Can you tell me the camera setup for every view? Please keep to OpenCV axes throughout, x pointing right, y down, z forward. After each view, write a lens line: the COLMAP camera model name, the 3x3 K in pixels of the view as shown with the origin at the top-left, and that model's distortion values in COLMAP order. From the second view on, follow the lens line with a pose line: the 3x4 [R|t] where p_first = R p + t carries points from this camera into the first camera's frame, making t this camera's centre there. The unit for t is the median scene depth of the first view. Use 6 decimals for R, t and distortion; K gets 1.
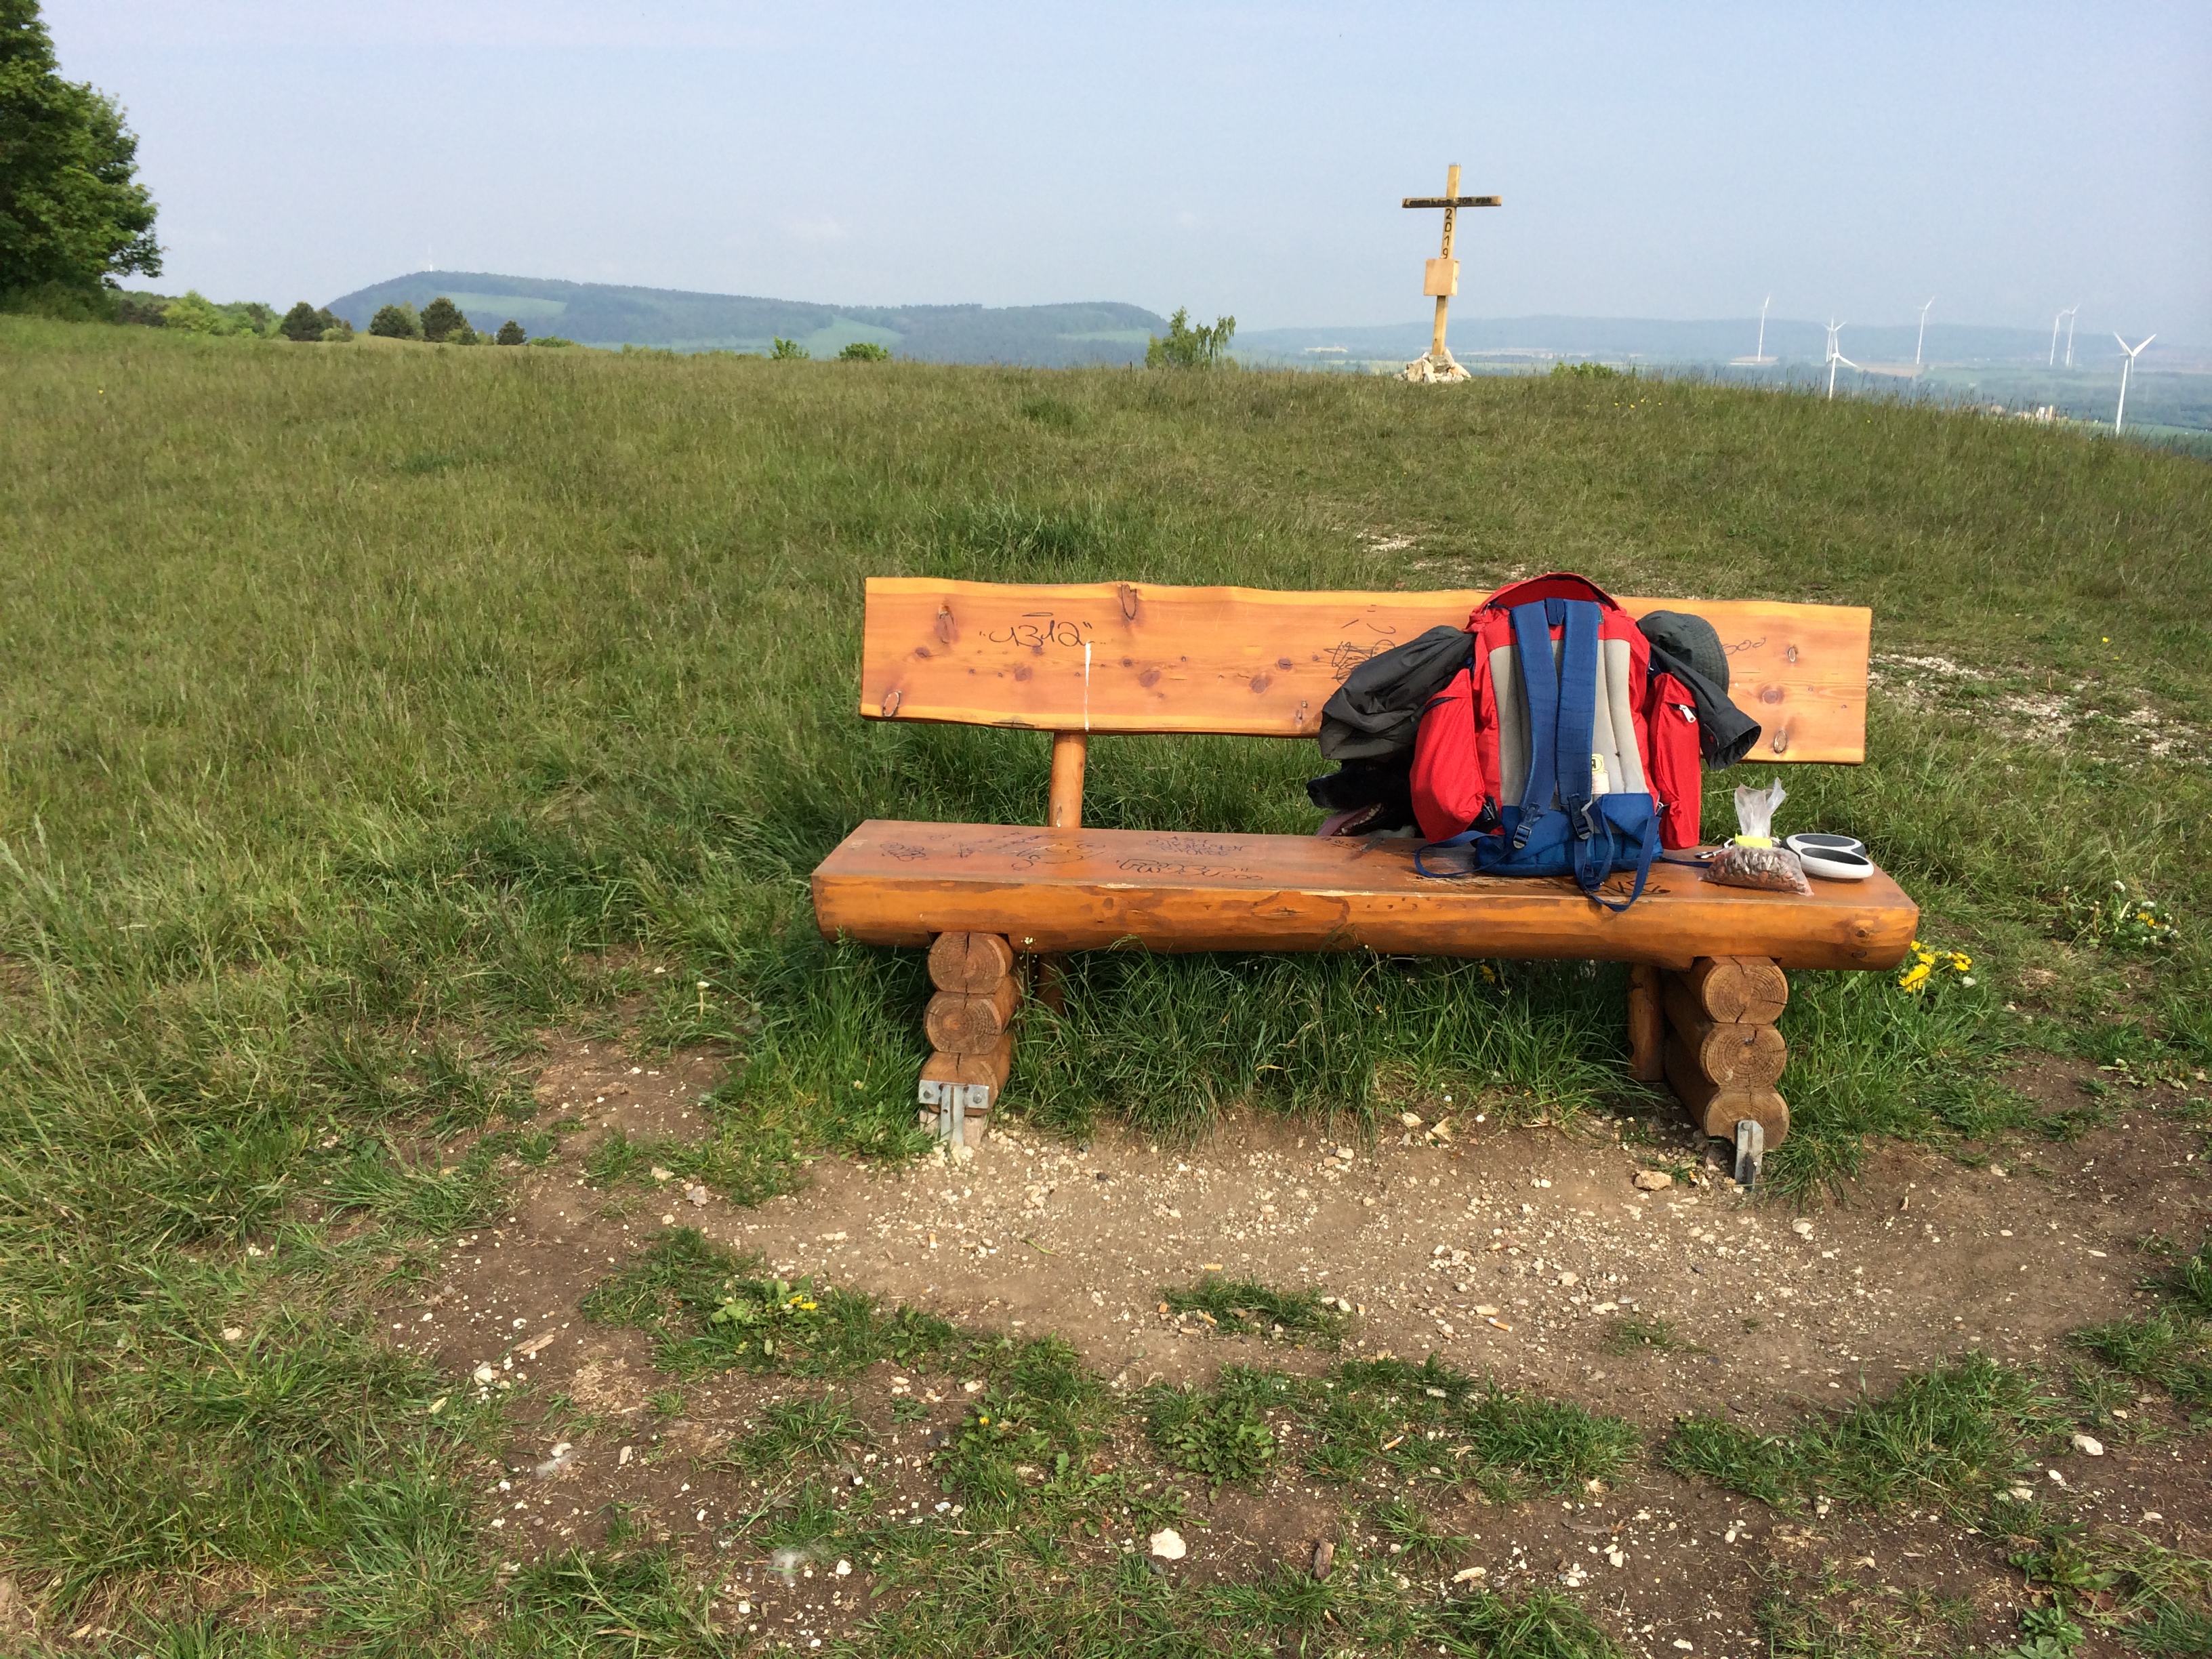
lens RADIAL K [[1898.4, 0, 1090.9], [0, 1898.4, 833.7], [0, 0, 1]] dist [0.077403, -0.111022]
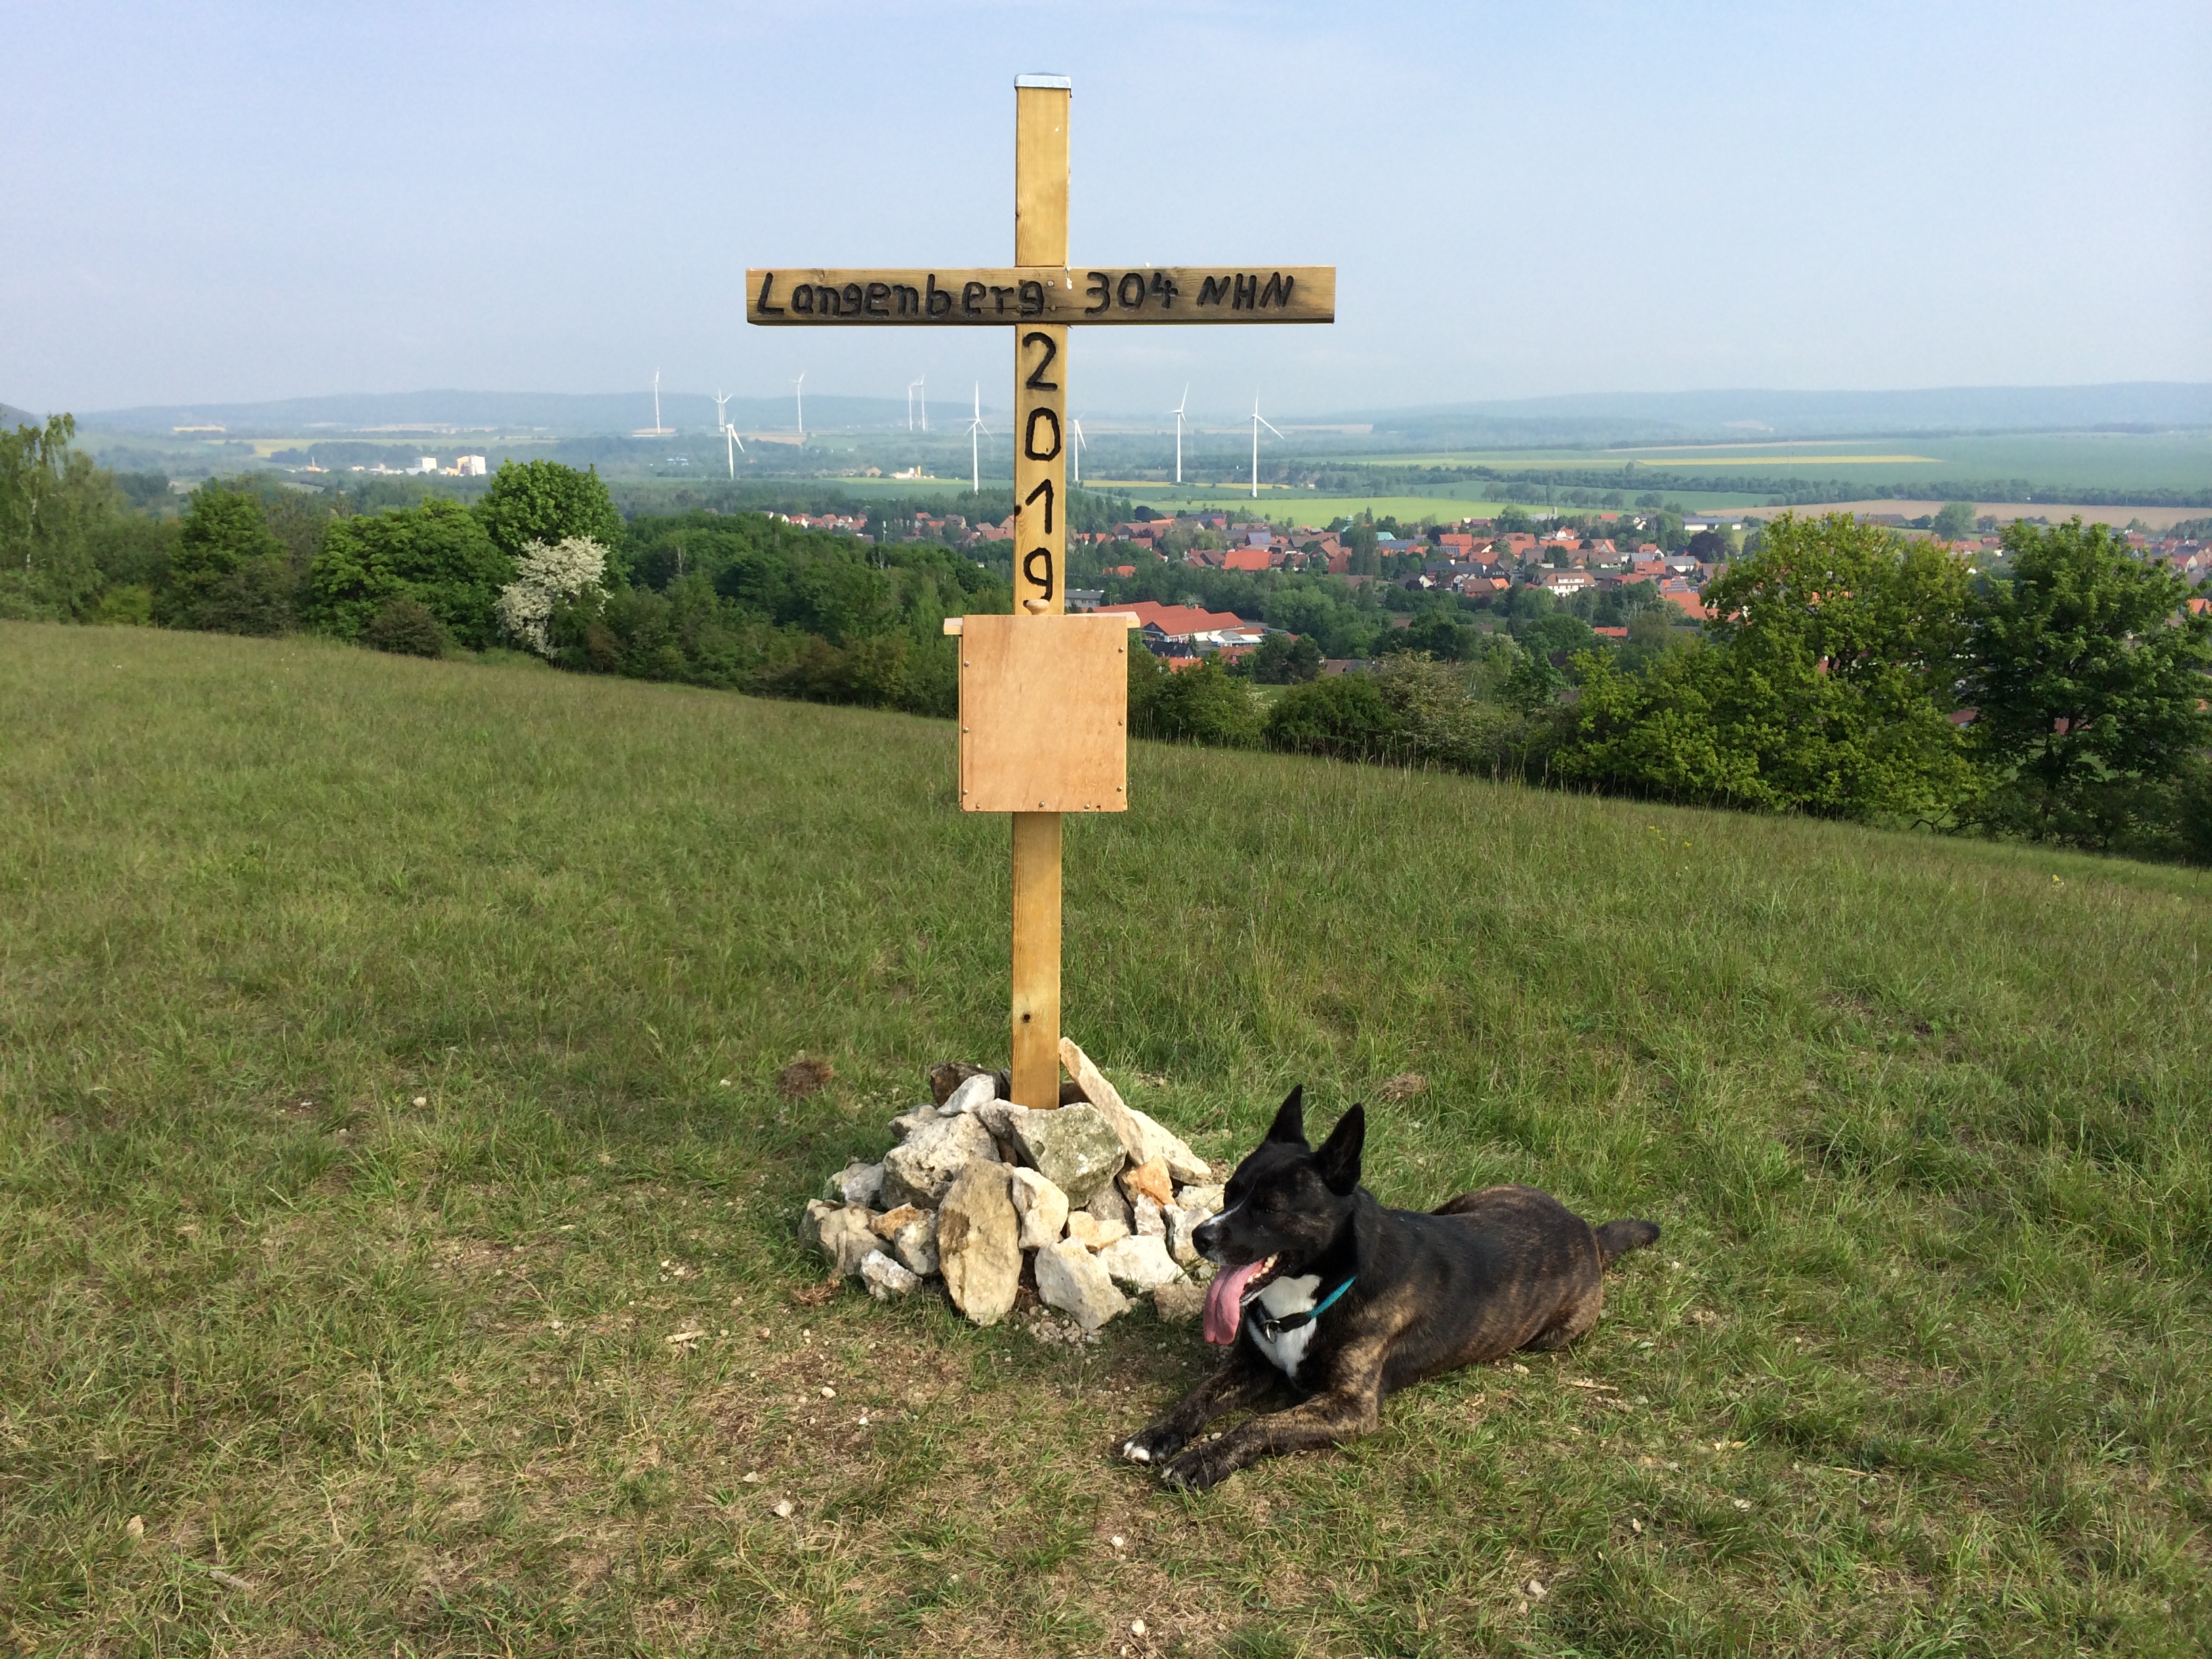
lens RADIAL K [[1898.4, 0, 1102.6], [0, 1898.4, 838.6], [0, 0, 1]] dist [0.077403, -0.111022]
pose [[0.852430, -0.138156, 0.504258, 0.171877], [0.155093, 0.987863, 0.008474, -0.497245], [-0.499309, 0.070984, 0.863511, 1.502127]]
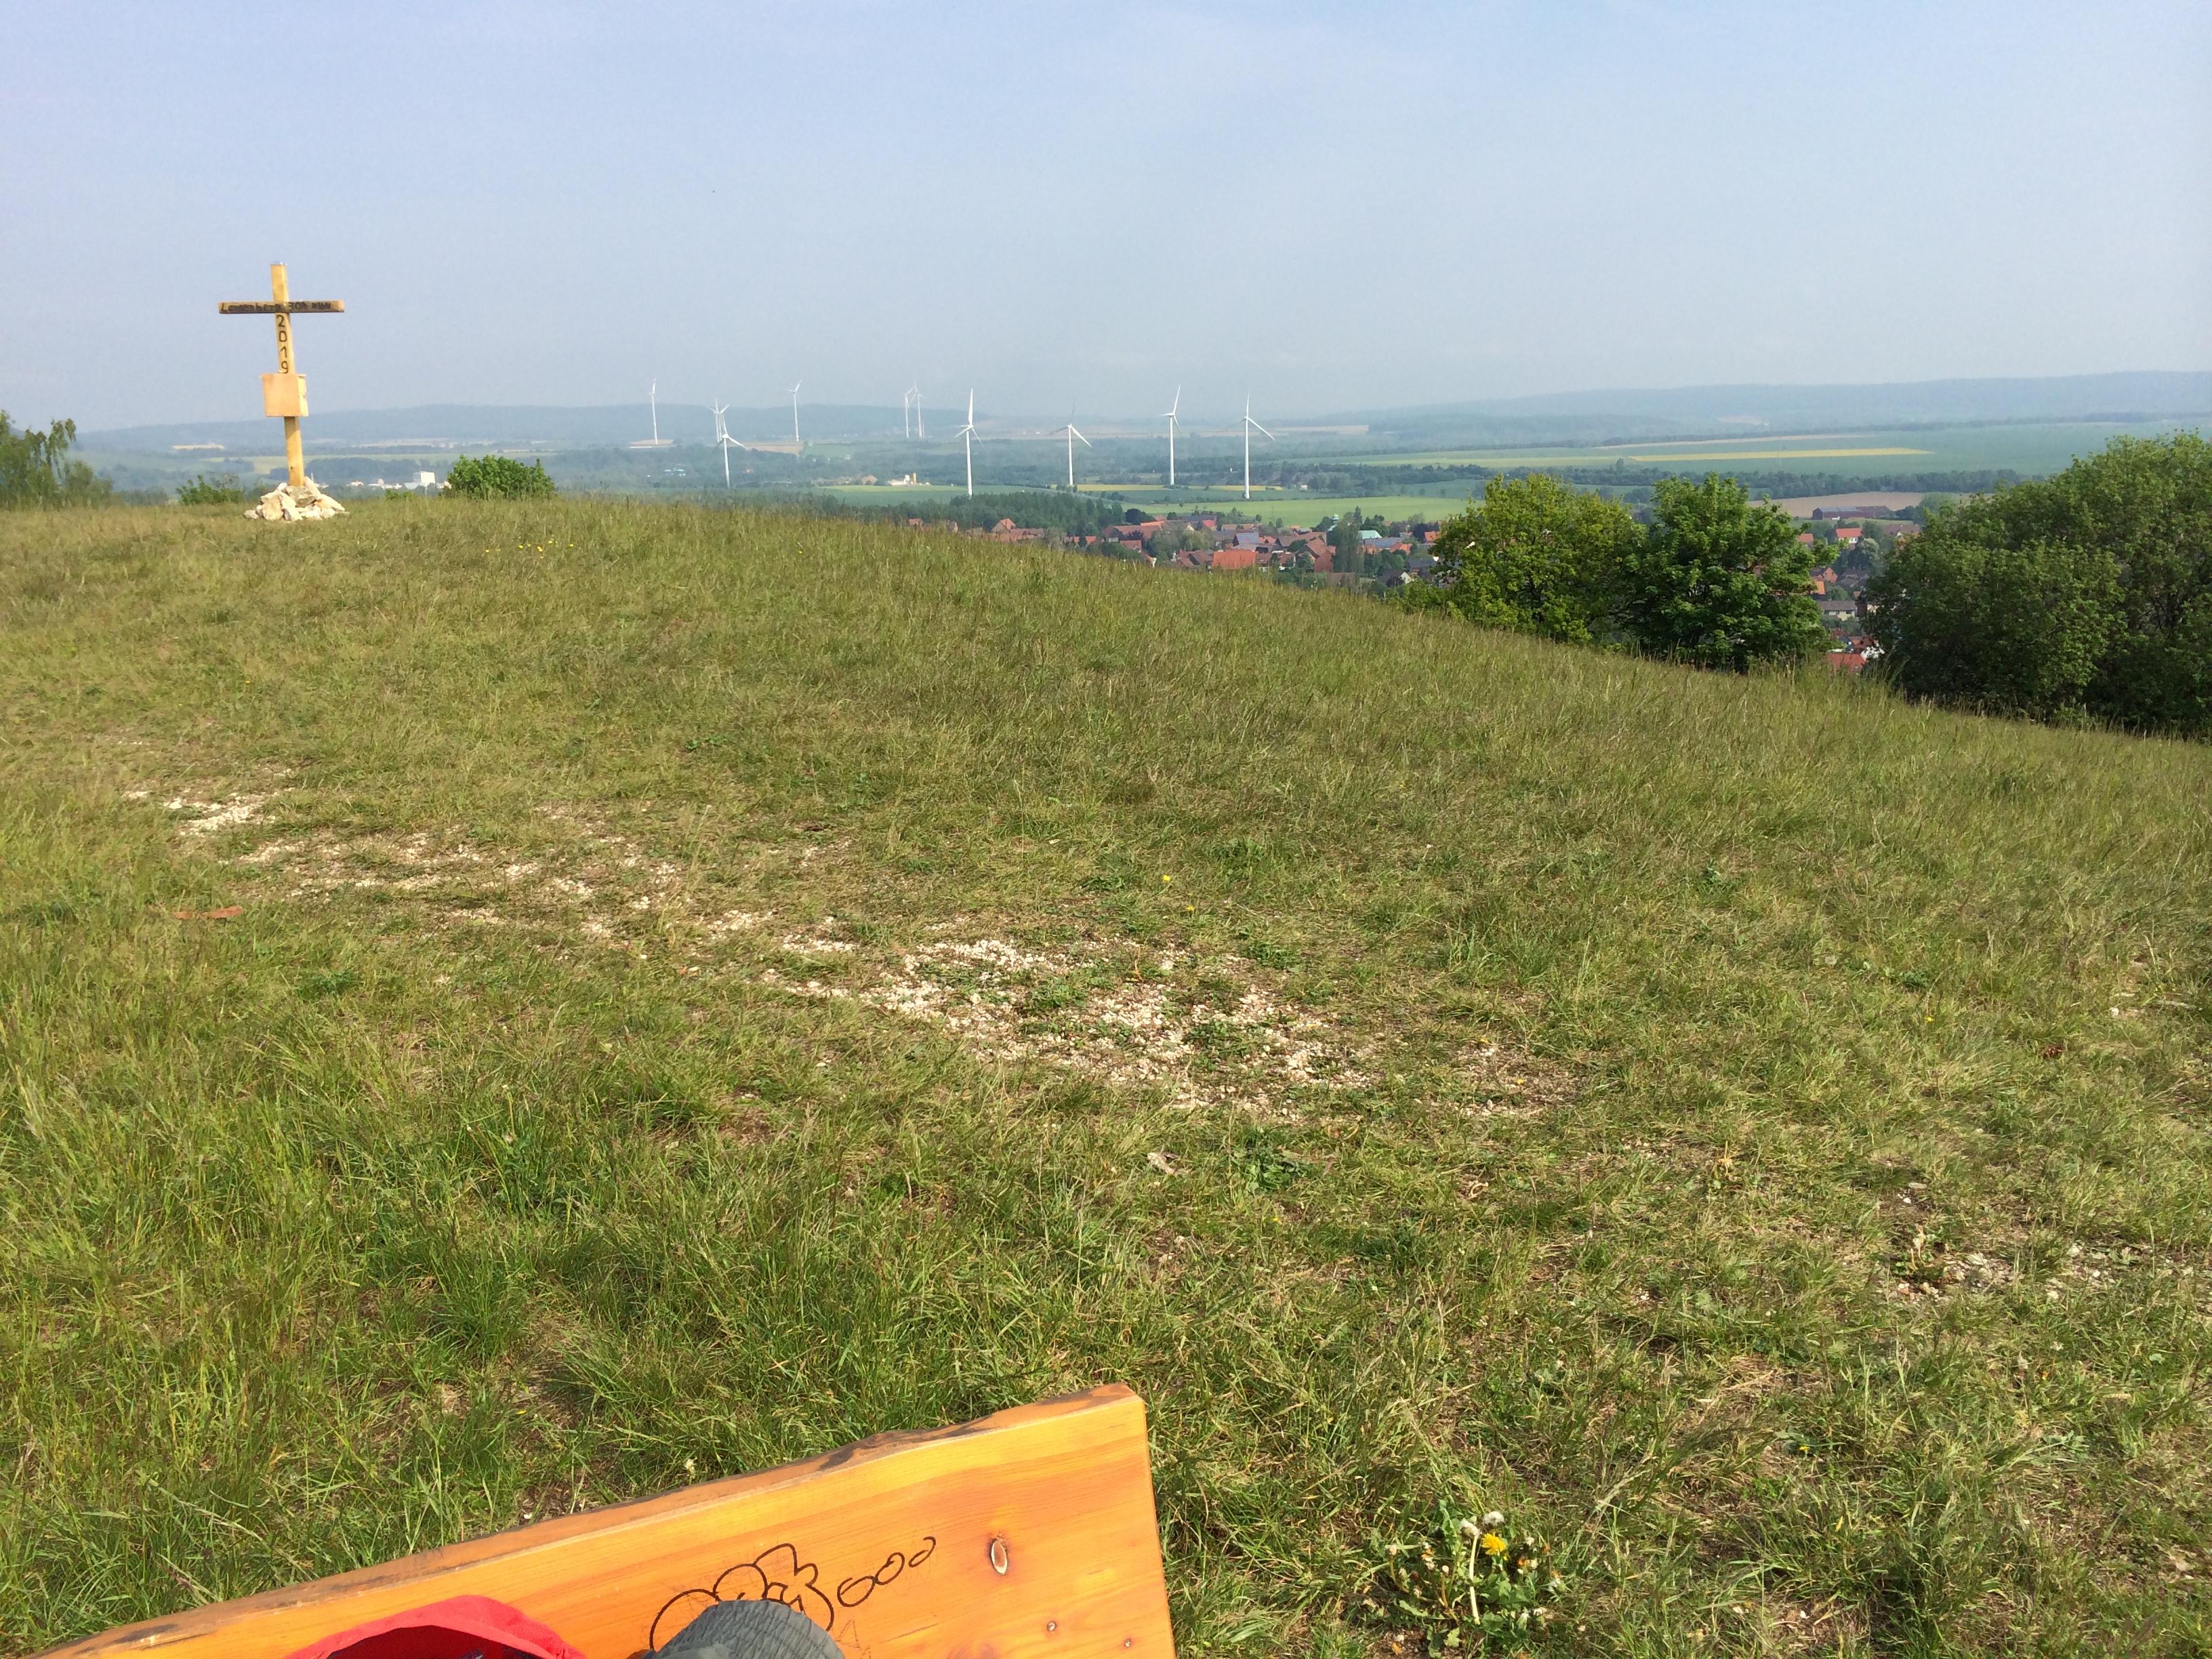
lens RADIAL K [[1898.4, 0, 1096.1], [0, 1898.4, 835.0], [0, 0, 1]] dist [0.077403, -0.111022]
pose [[0.852695, -0.147645, 0.501110, 0.063793], [0.168487, 0.985697, 0.003722, -0.078149], [-0.494492, 0.081257, 0.865375, 0.197280]]
